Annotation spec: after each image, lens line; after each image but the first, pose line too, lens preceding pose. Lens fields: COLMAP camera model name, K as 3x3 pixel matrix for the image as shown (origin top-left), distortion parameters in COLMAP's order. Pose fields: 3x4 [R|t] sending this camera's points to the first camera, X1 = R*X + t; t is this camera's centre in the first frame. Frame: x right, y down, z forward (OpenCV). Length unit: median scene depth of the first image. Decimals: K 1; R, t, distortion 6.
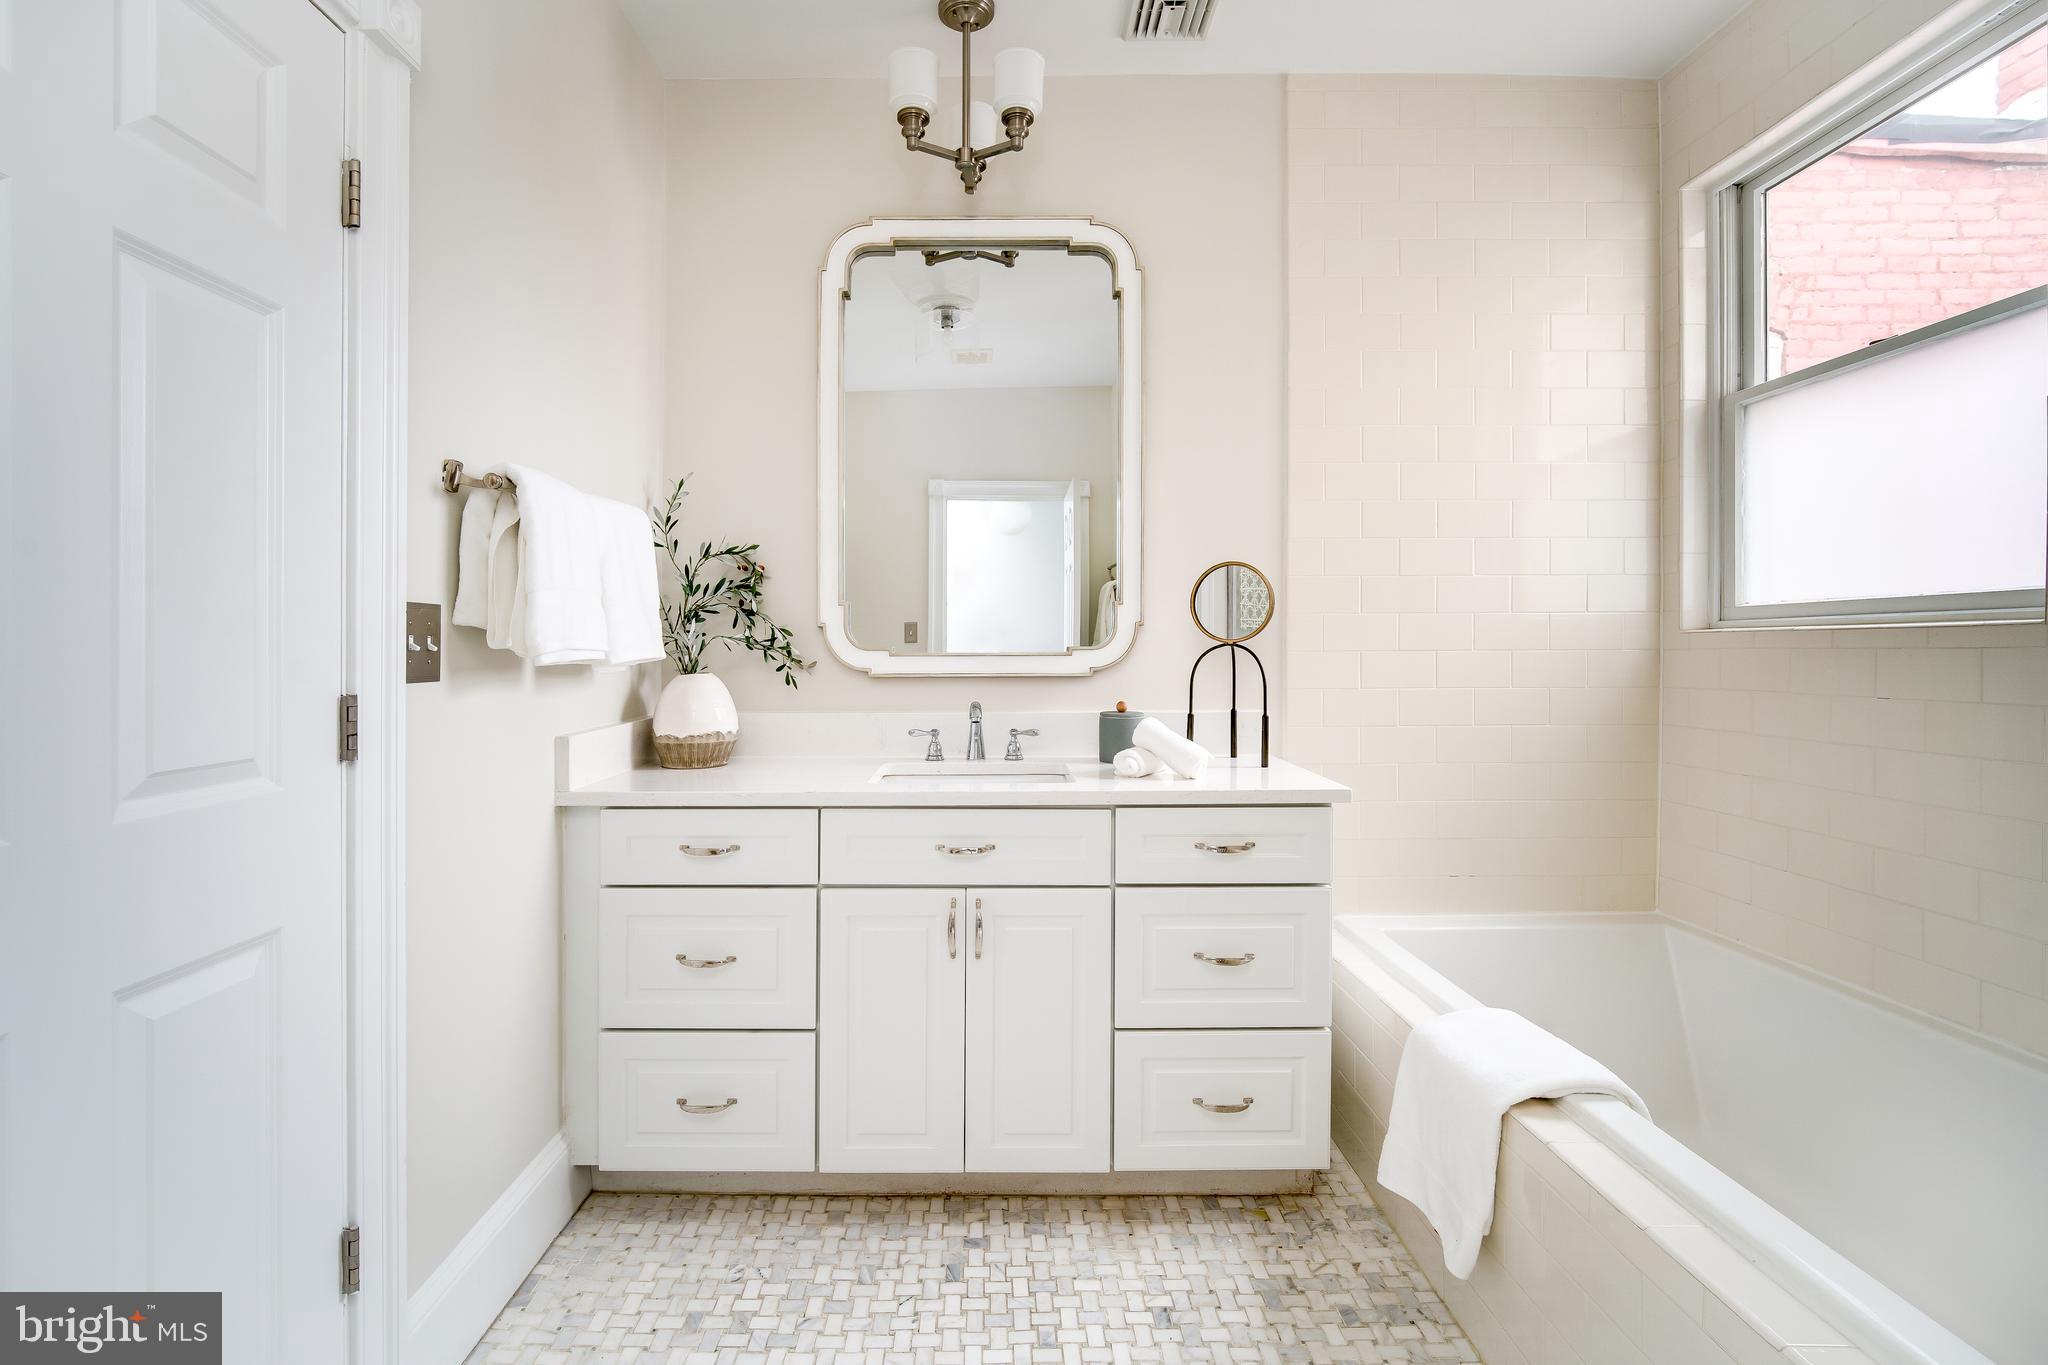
lens RADIAL K [[905.7, 0, 973.1], [0, 905.7, 648.0], [0, 0, 1]] dist [-0.008305, 0.000748]
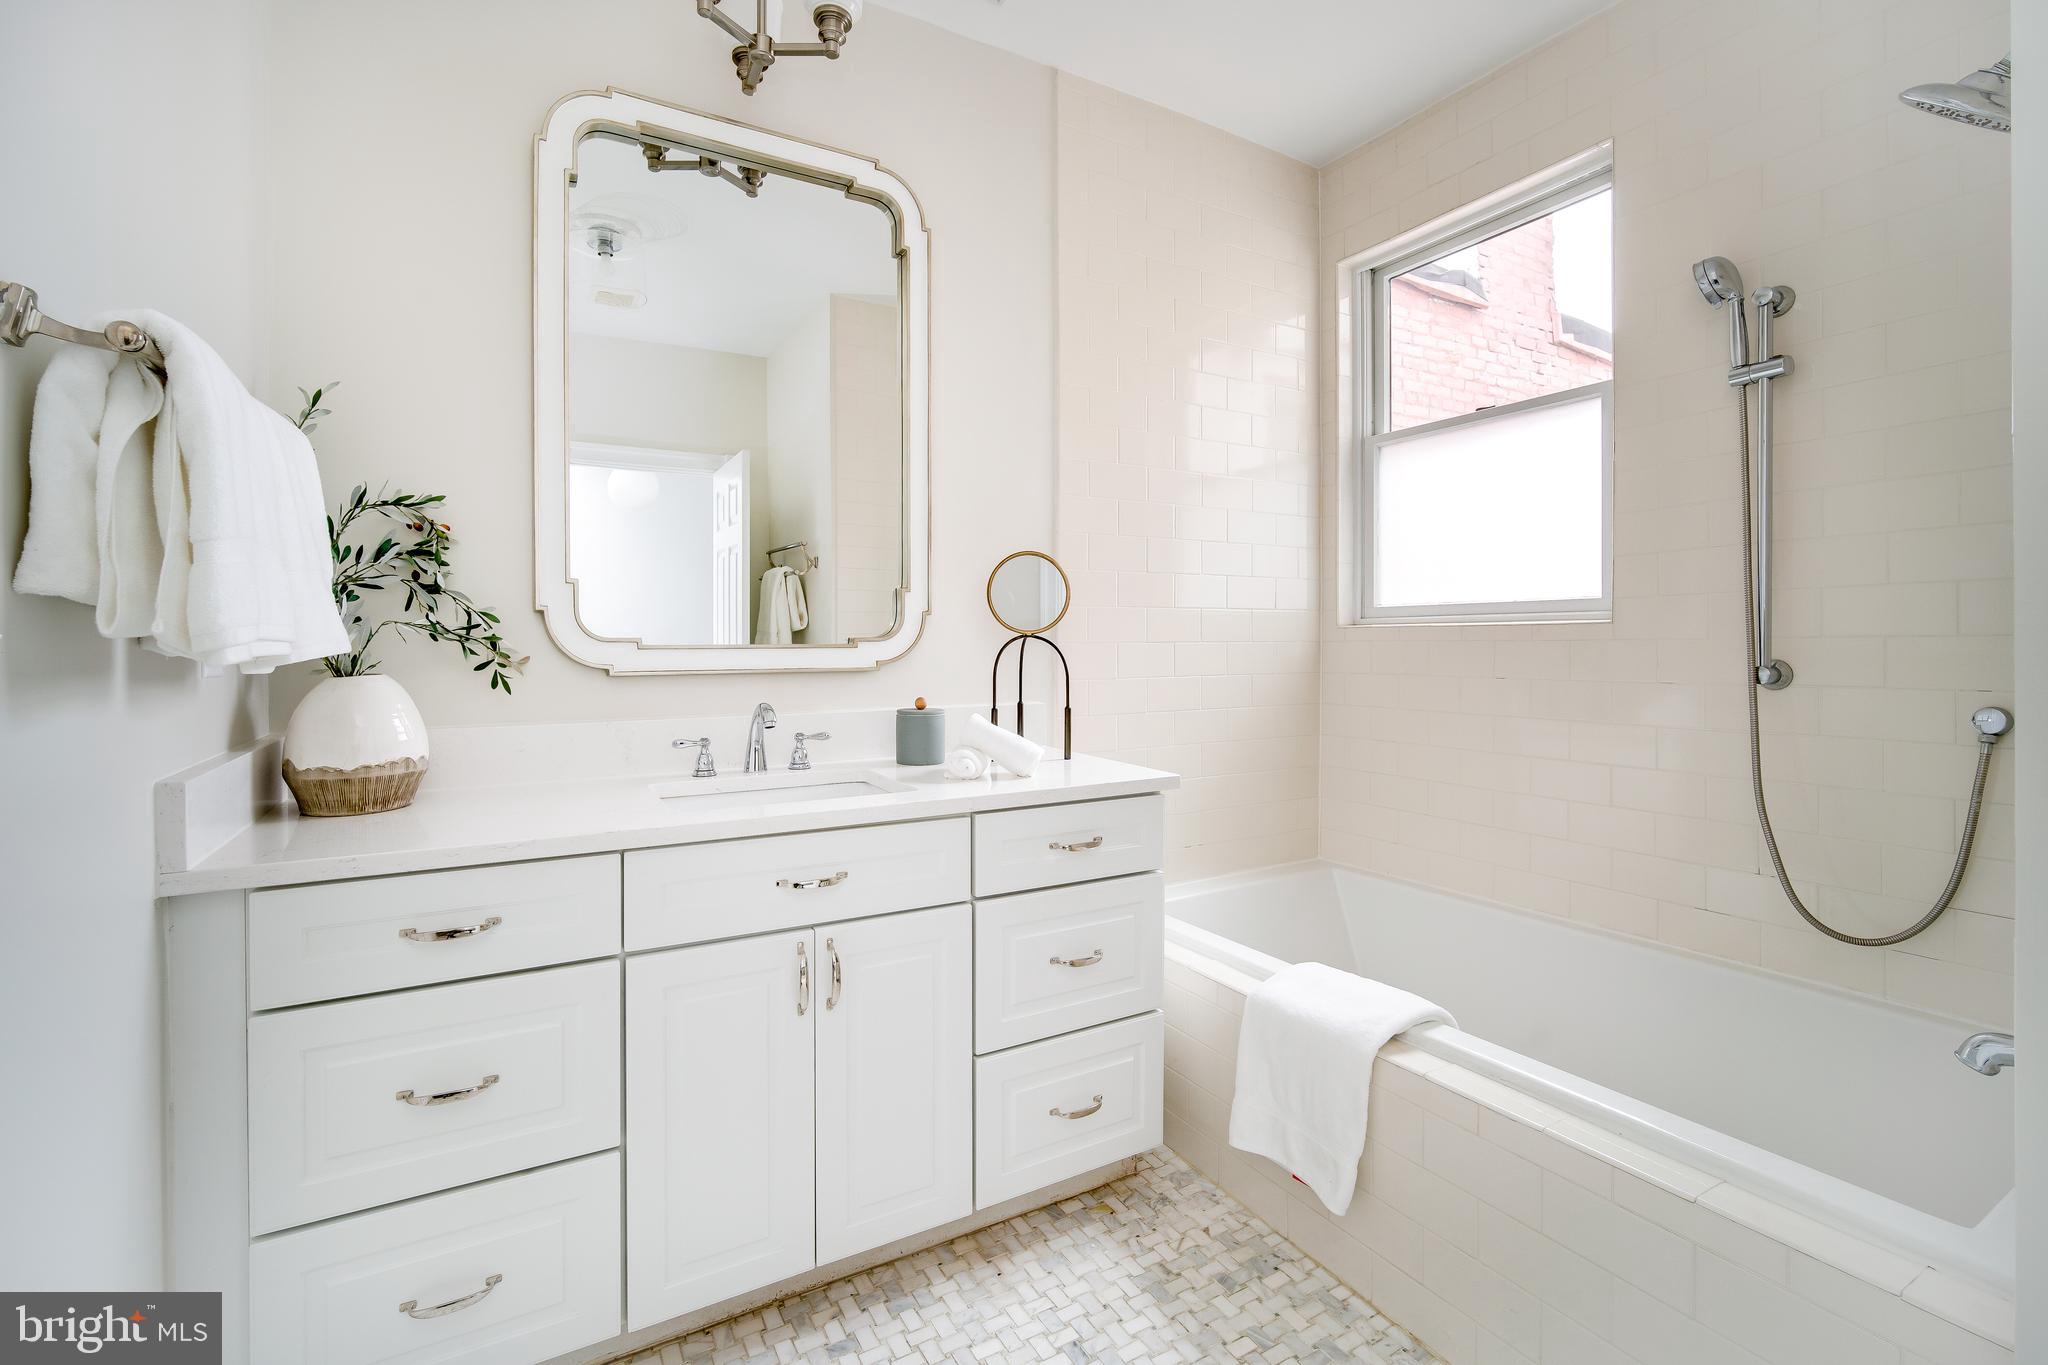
lens RADIAL K [[905.7, 0, 995.1], [0, 905.7, 651.0], [0, 0, 1]] dist [-0.008305, 0.000748]
pose [[0.867053, -0.004068, 0.498198, -0.245952], [-0.001299, 0.999945, 0.010427, 0.002104], [-0.498213, -0.009688, 0.867000, 0.178102]]
